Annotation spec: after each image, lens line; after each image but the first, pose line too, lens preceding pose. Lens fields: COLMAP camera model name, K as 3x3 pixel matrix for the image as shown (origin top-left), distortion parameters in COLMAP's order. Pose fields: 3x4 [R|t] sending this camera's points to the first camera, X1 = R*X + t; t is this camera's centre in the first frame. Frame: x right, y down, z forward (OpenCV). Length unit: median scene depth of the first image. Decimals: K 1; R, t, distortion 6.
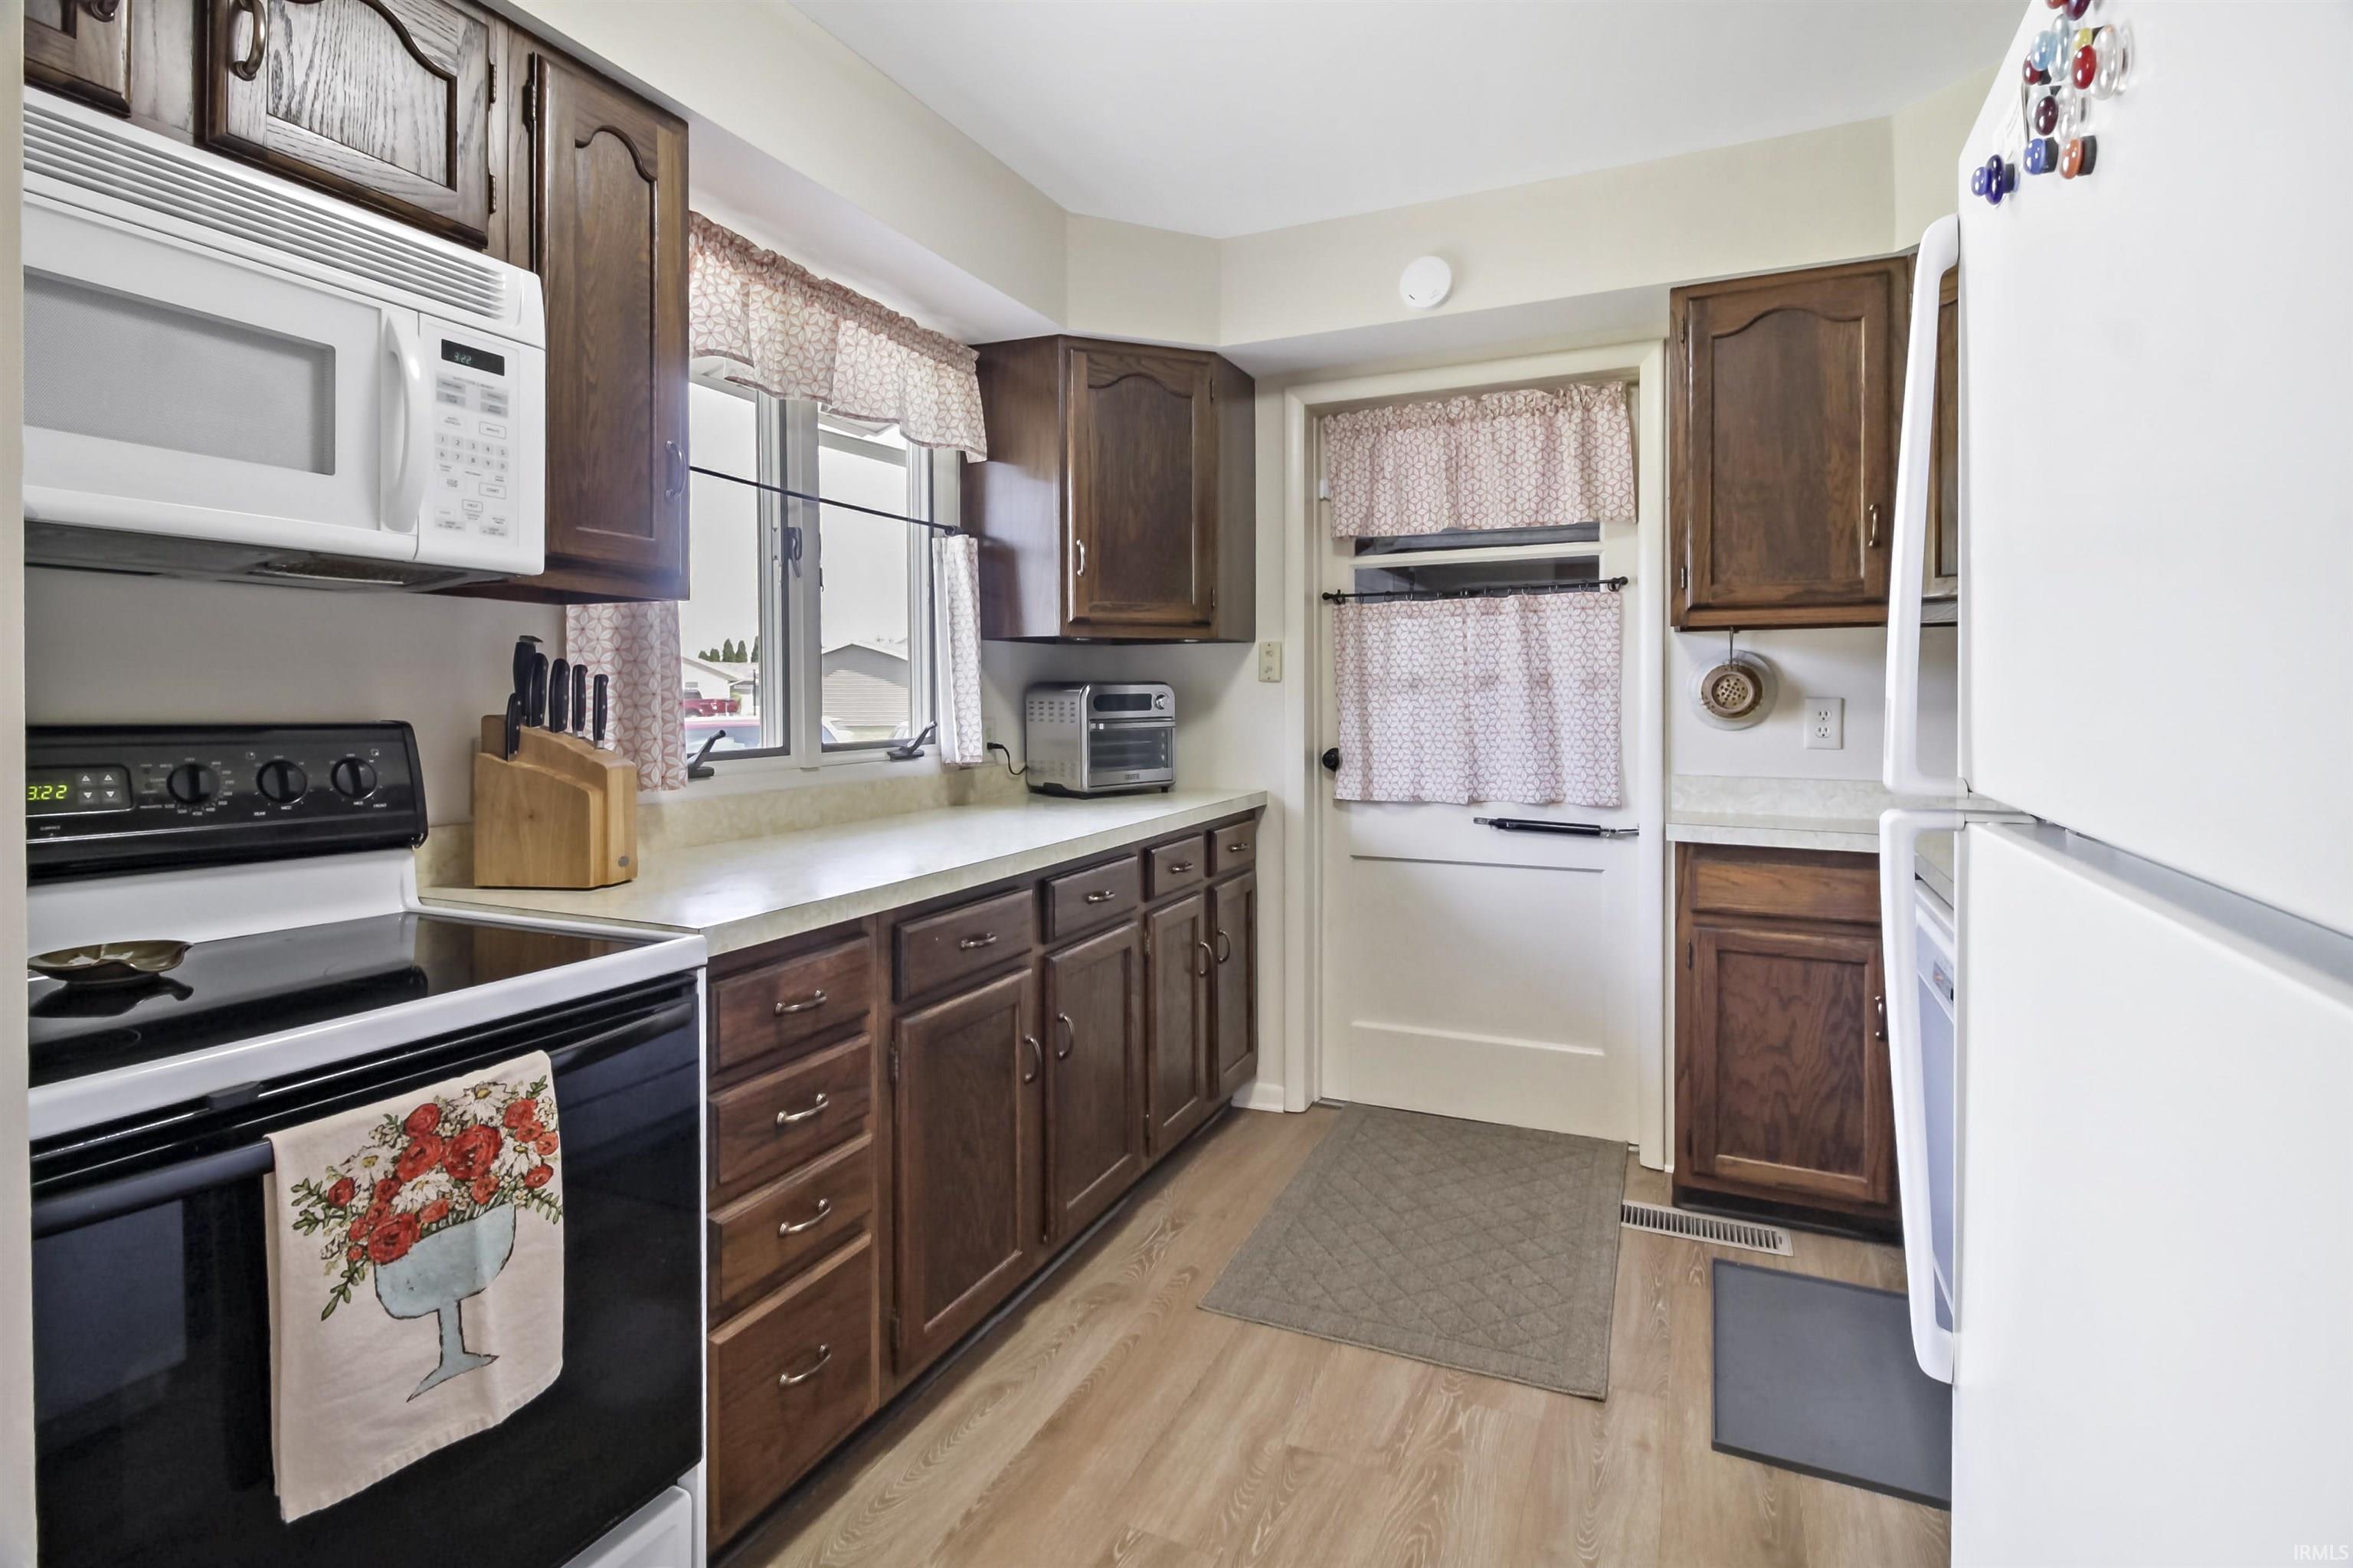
lens RADIAL K [[1106.3, 0, 1172.4], [0, 1106.3, 798.8], [0, 0, 1]] dist [-0.000222, -0.014036]
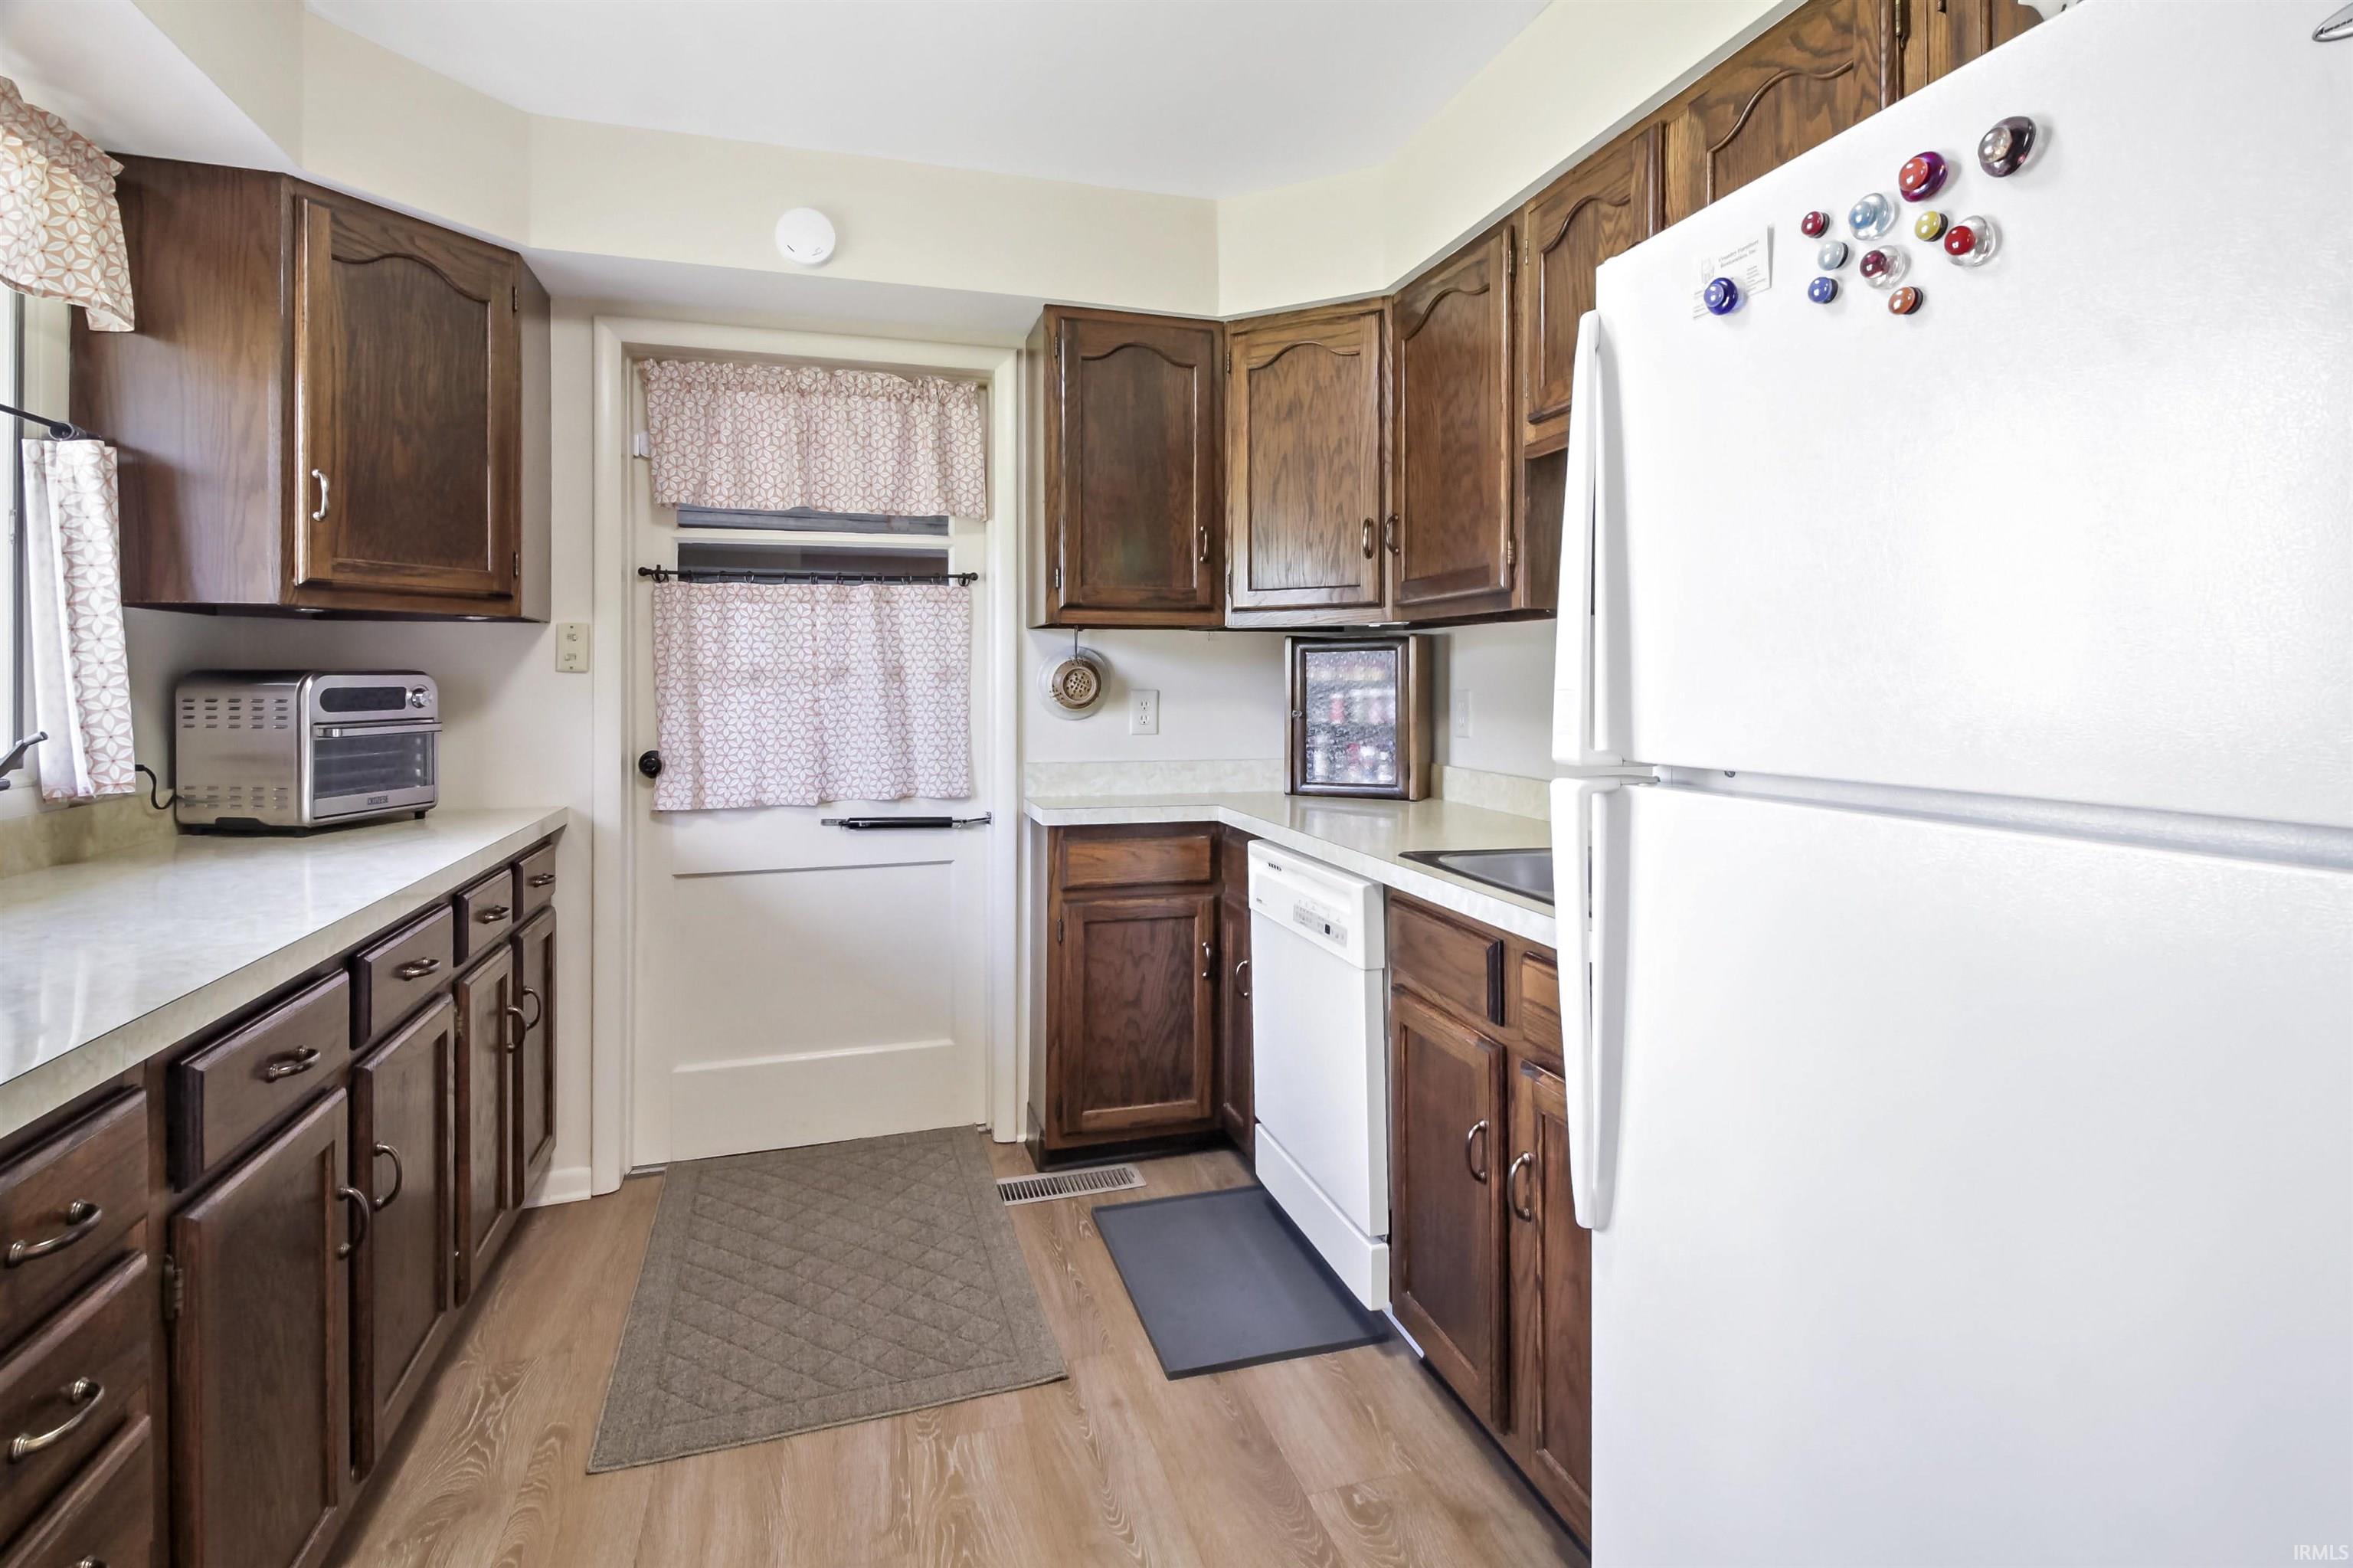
lens RADIAL K [[1125.8, 0, 1182.7], [0, 1125.8, 768.4], [0, 0, 1]] dist [0.003176, -0.011995]
pose [[0.740474, -0.049031, 0.670294, -0.159736], [0.063763, 0.997962, 0.002561, -0.010225], [-0.669054, 0.040844, 0.742091, 0.104909]]
